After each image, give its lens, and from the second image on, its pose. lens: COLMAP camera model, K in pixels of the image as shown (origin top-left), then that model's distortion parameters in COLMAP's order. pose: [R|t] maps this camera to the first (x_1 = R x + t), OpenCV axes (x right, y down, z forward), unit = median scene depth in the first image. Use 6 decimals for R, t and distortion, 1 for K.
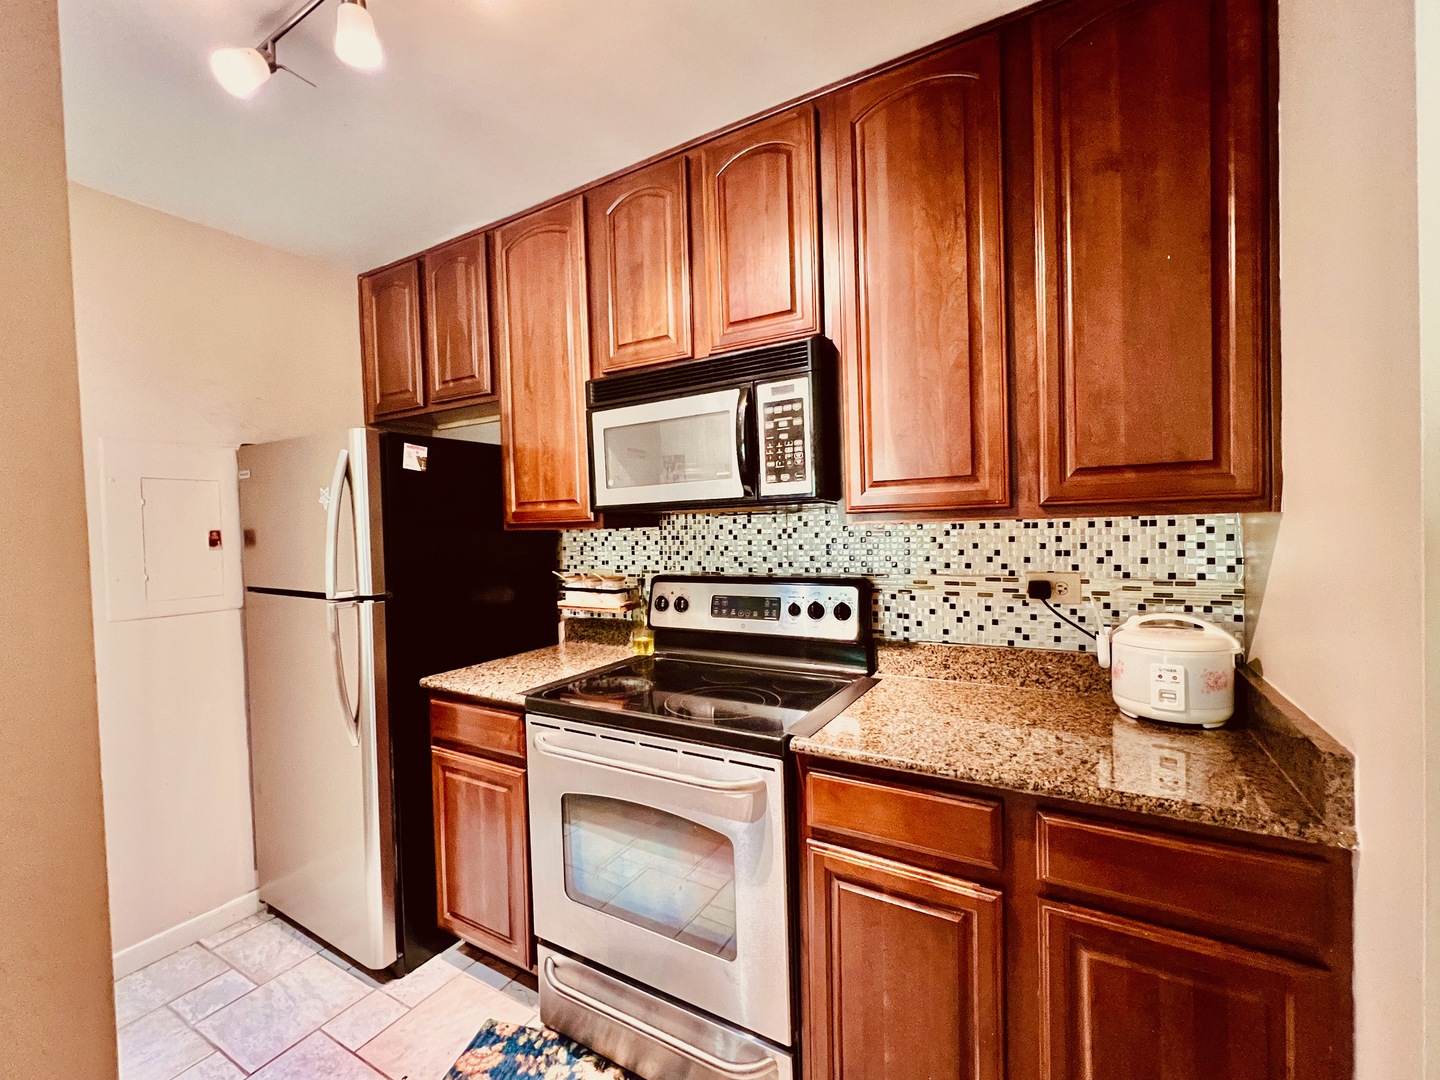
lens RADIAL K [[622.1, 0, 721.8], [0, 622.1, 538.3], [0, 0, 1]] dist [-0.004699, -0.000173]
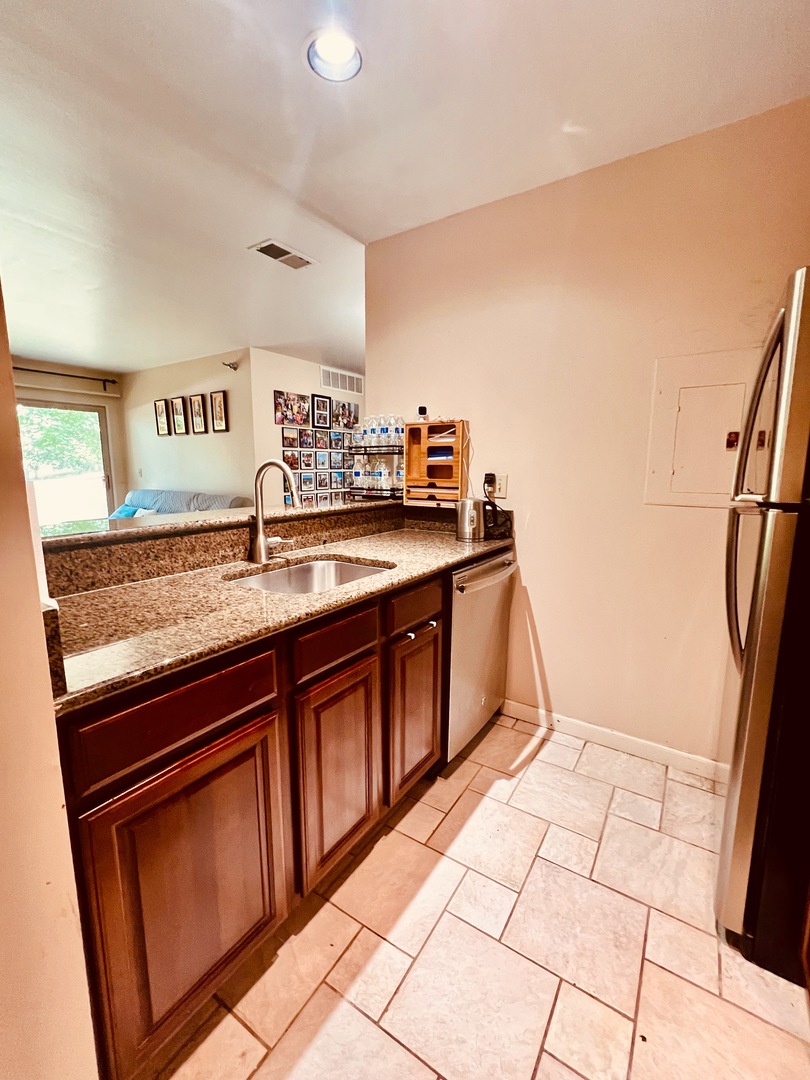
lens RADIAL K [[461.7, 0, 406.9], [0, 461.7, 540.9], [0, 0, 1]] dist [0.001693, 0.000160]
pose [[-0.049464, 0.182132, -0.982029, 0.041526], [-0.021878, 0.982799, 0.183377, 0.075979], [0.998536, 0.030555, -0.044629, 0.968602]]
